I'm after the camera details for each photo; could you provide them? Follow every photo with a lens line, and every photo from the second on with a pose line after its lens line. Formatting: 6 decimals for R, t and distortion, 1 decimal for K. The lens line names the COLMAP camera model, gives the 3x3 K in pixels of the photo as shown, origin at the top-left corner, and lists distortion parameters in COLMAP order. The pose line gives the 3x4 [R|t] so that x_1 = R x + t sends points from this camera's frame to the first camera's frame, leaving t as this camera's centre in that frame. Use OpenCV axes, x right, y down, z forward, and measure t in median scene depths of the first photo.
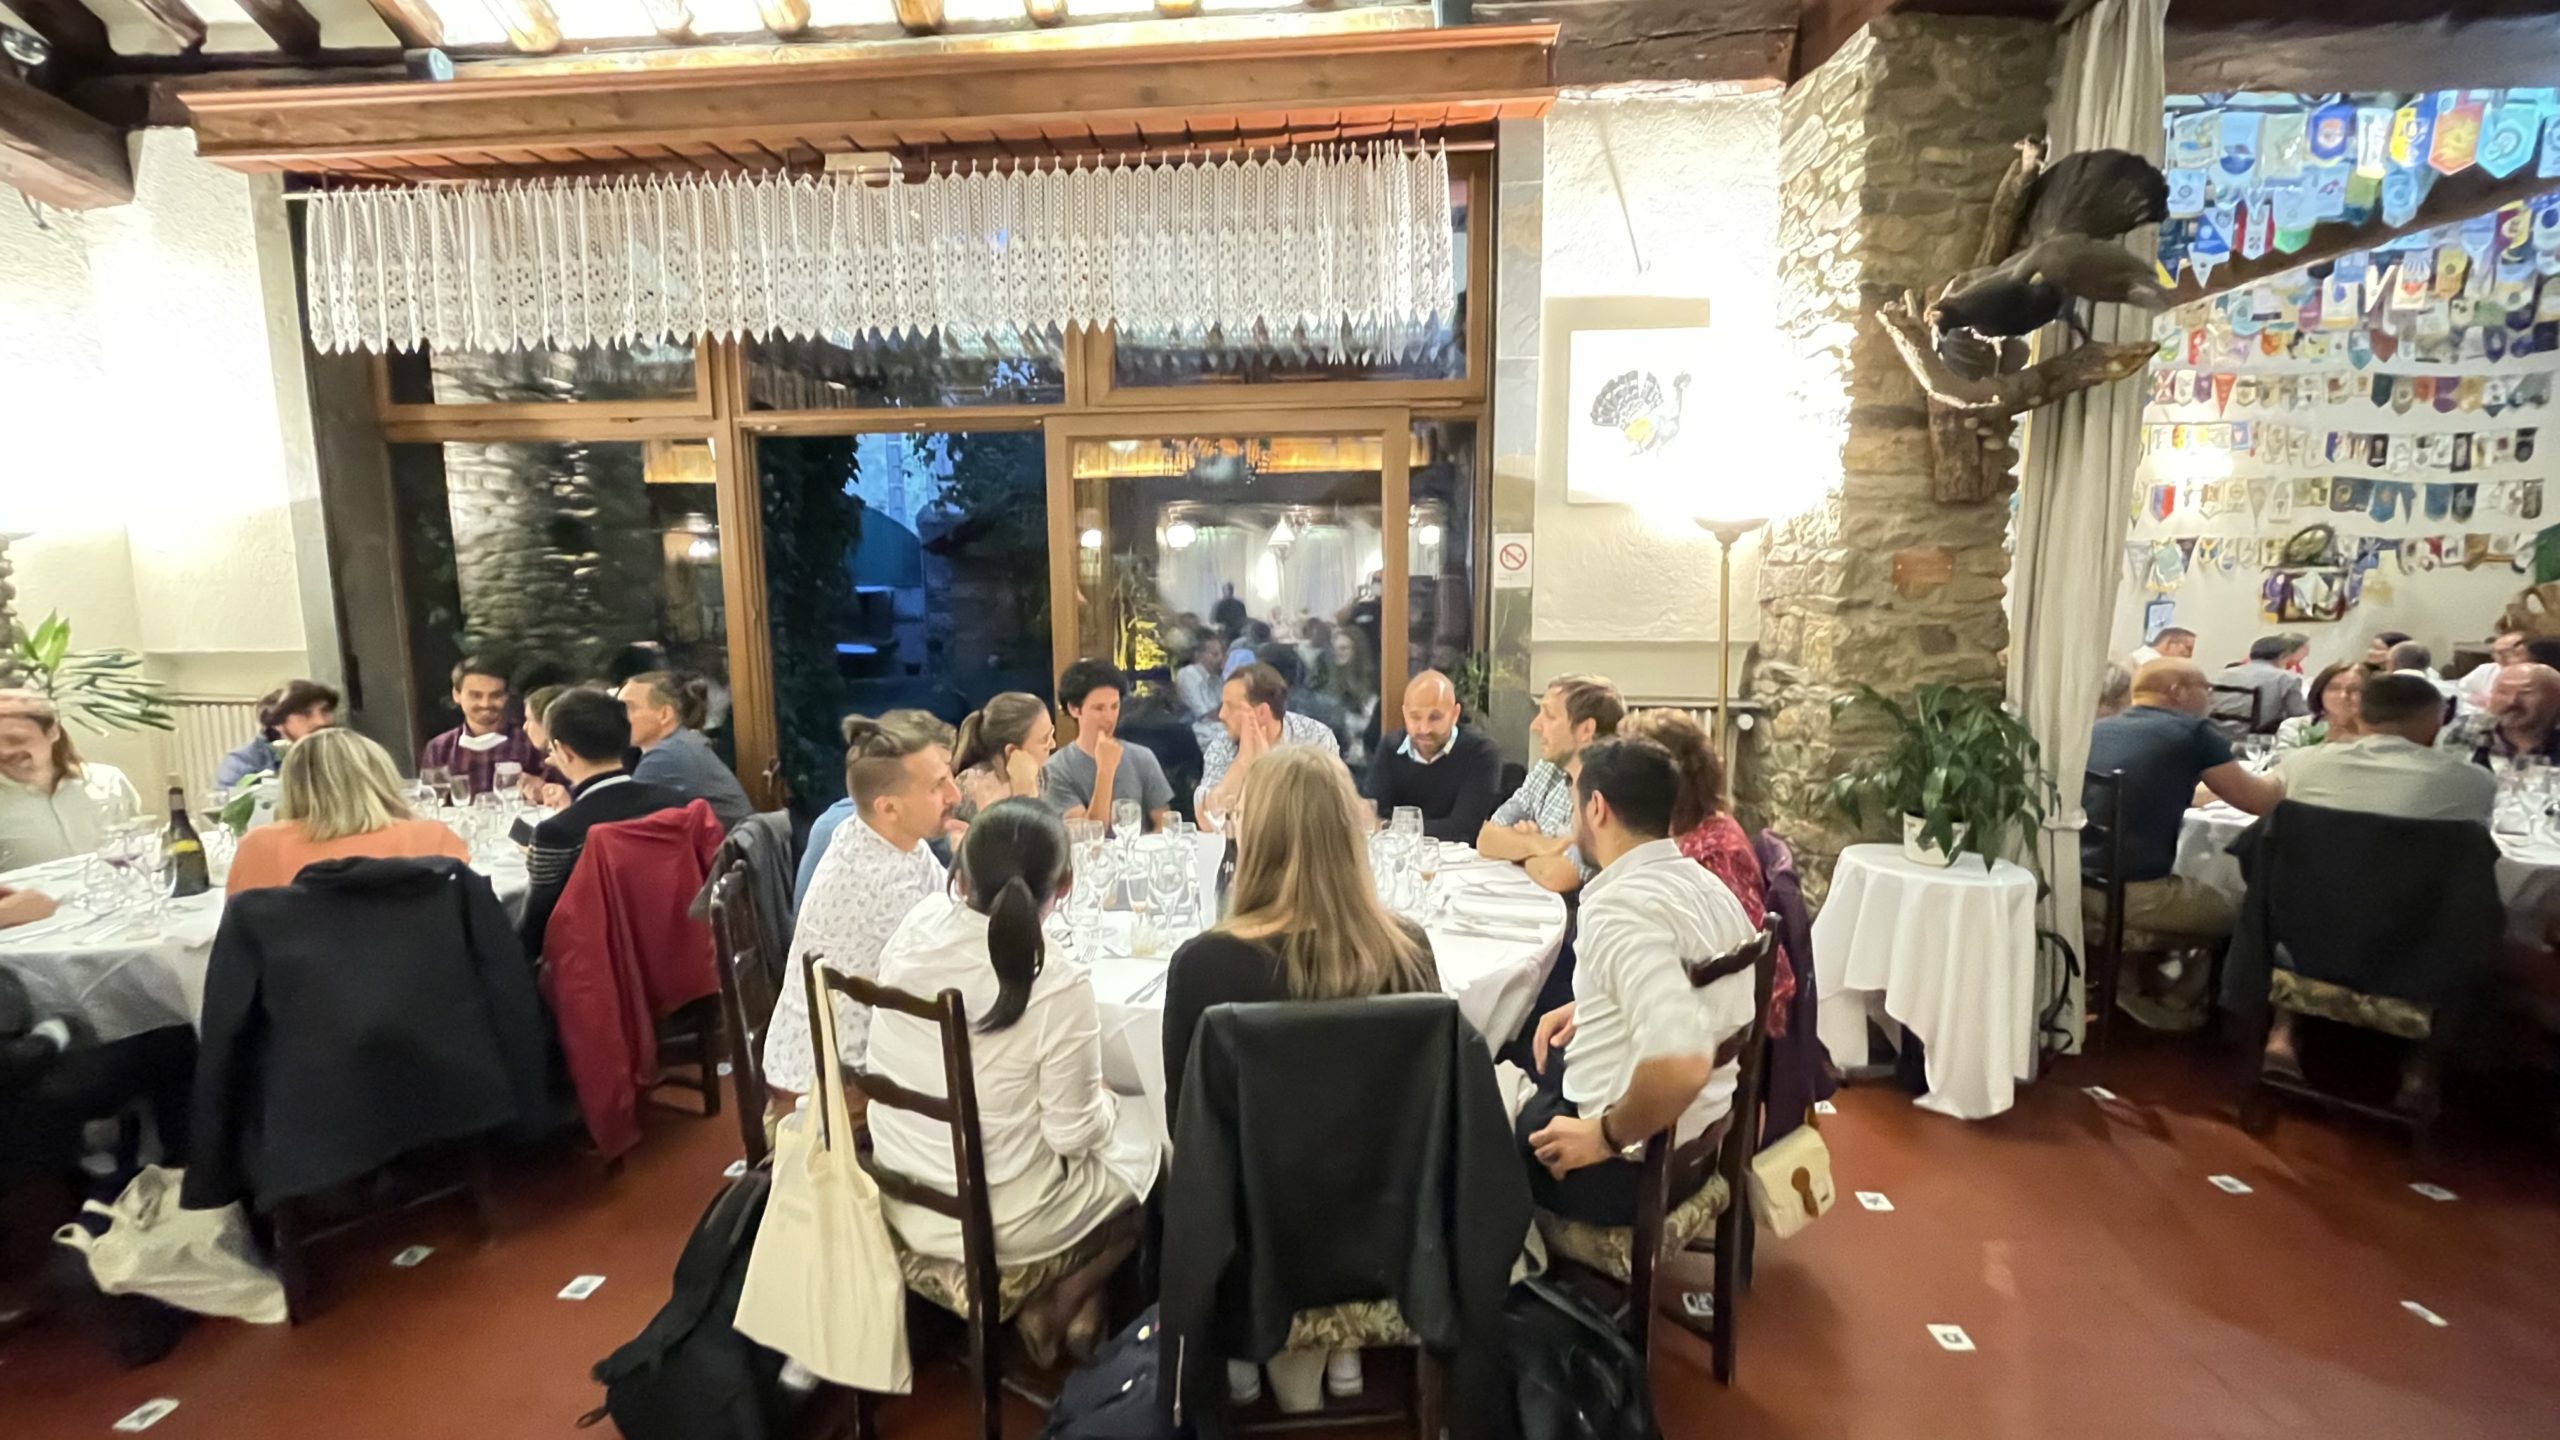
lens RADIAL K [[1028.1, 0, 1290.7], [0, 1028.1, 725.5], [0, 0, 1]] dist [-0.004776, -0.000140]
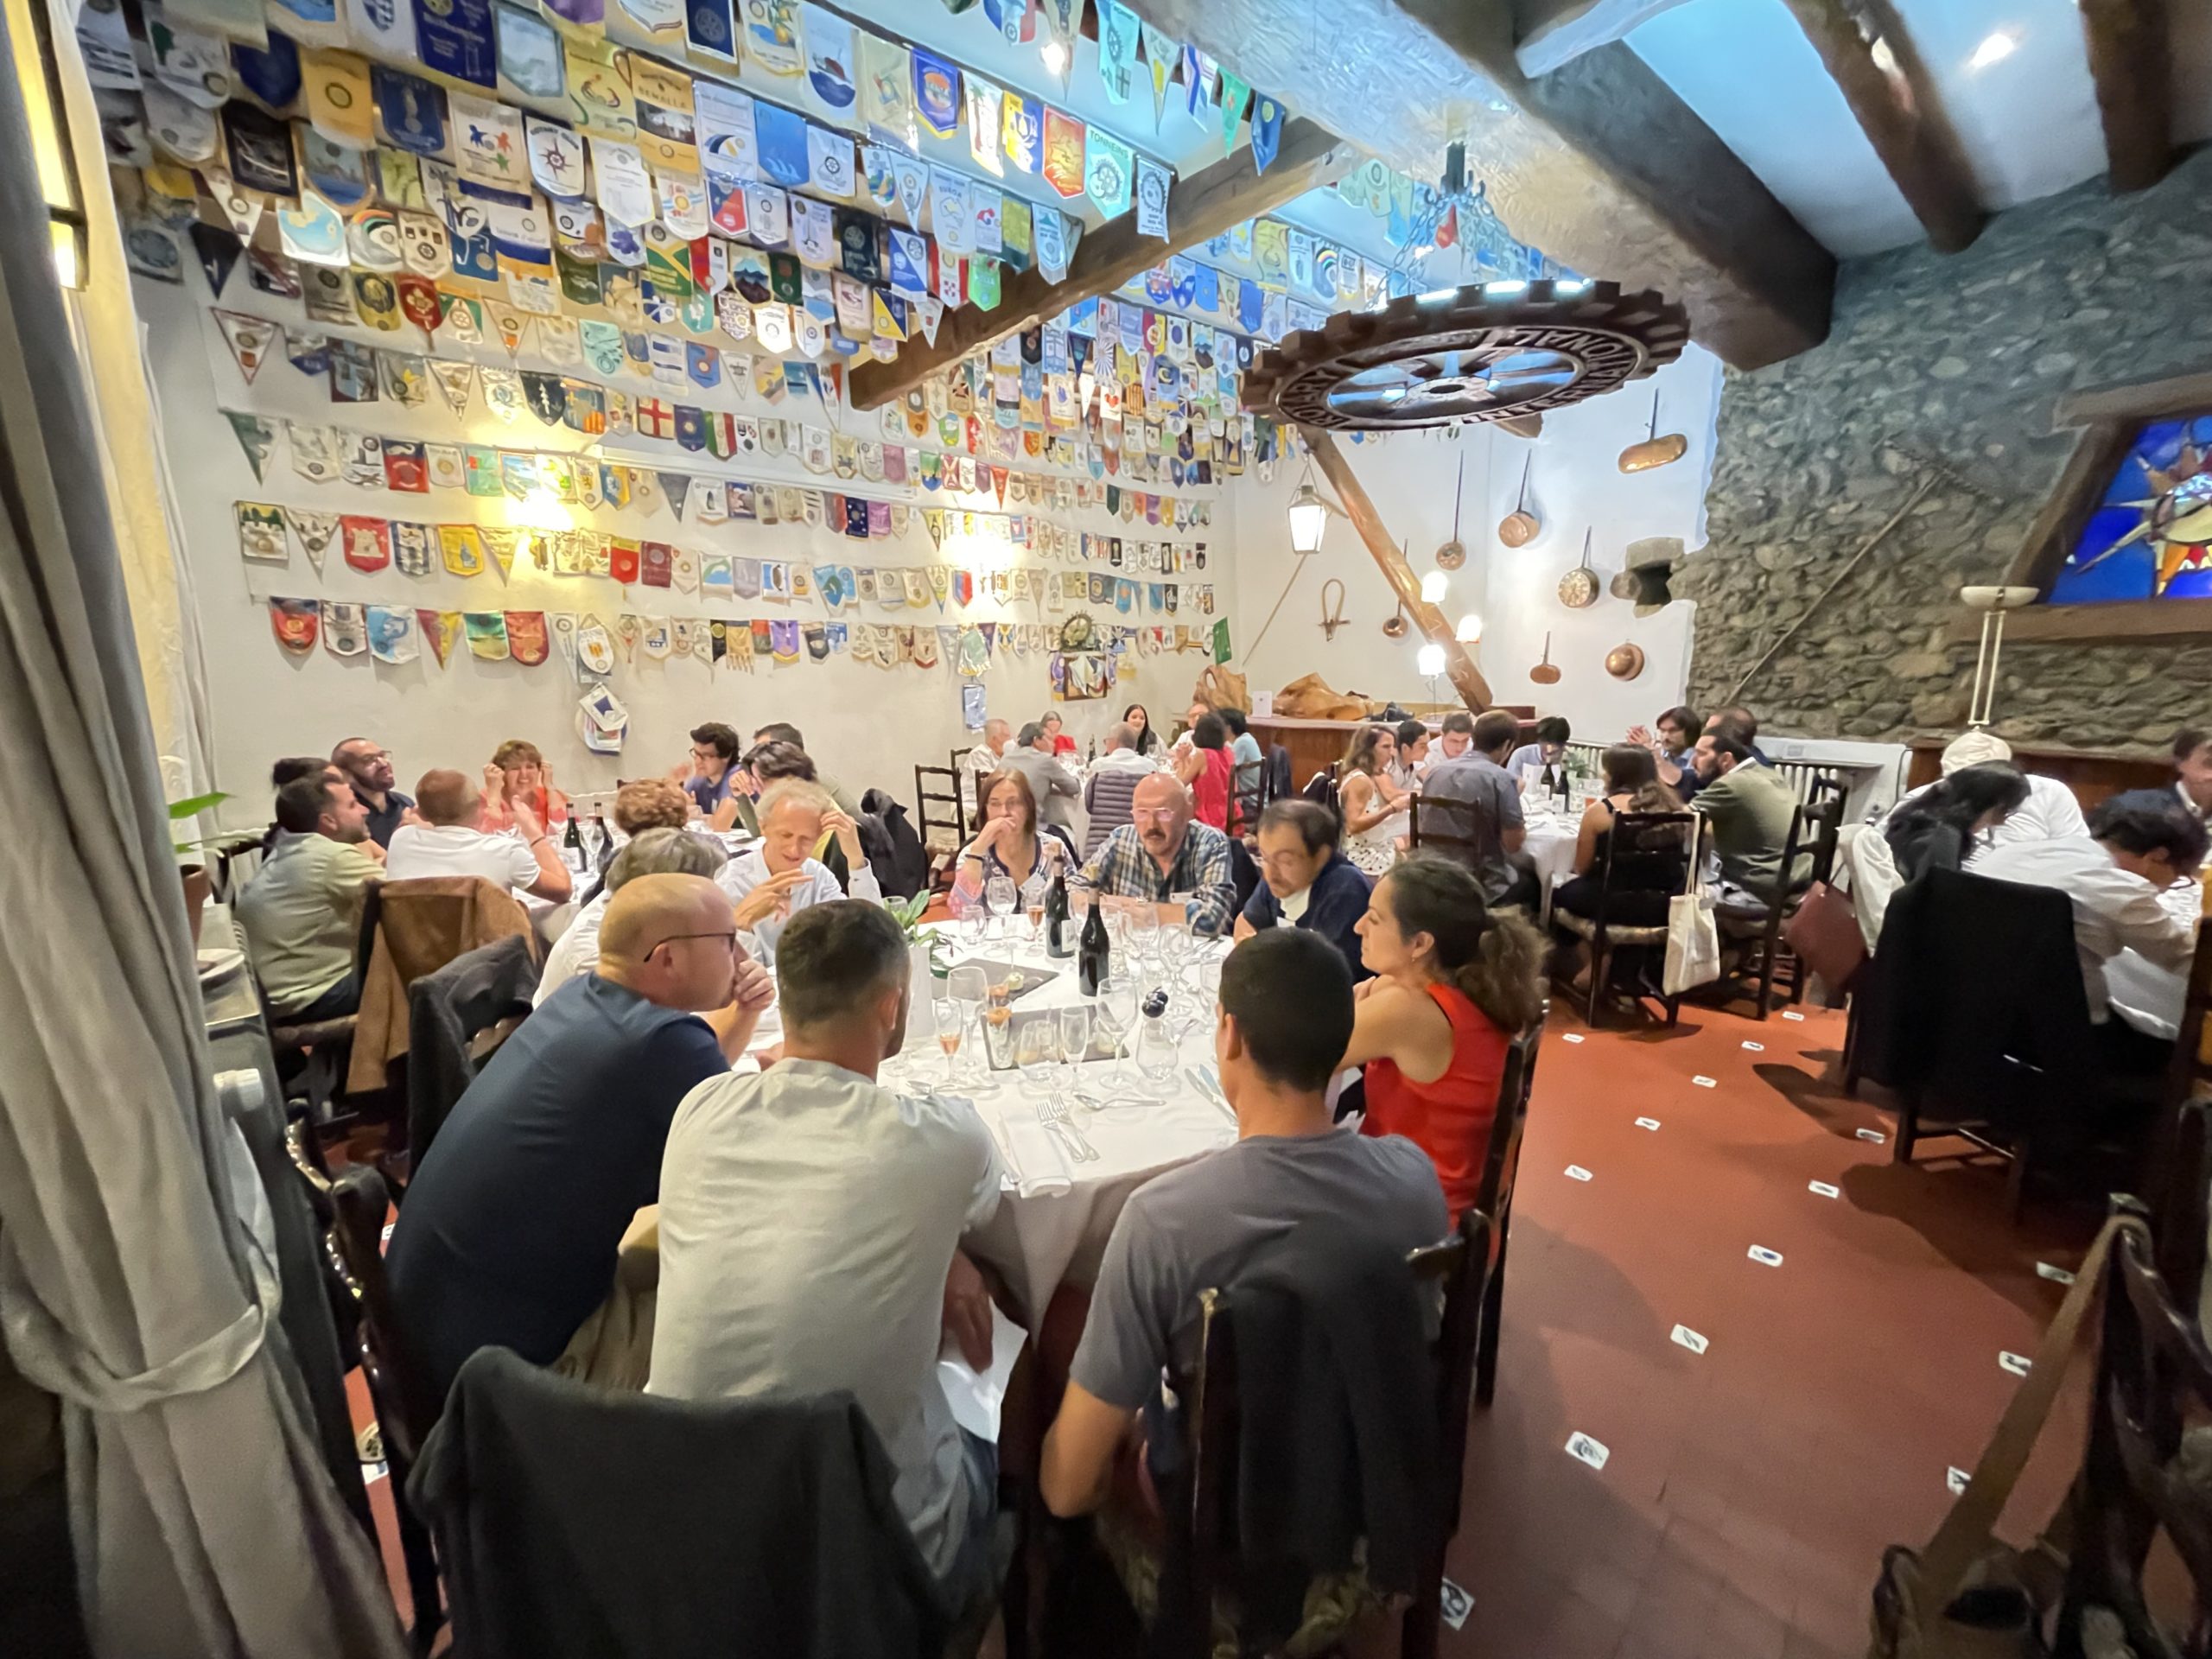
lens RADIAL K [[888.1, 0, 1107.7], [0, 888.1, 830.2], [0, 0, 1]] dist [-0.005845, -0.000348]
pose [[0.745504, -0.129505, 0.653799, 0.689082], [0.096954, 0.991579, 0.085858, -0.078415], [-0.659412, -0.000619, 0.751781, 0.468839]]
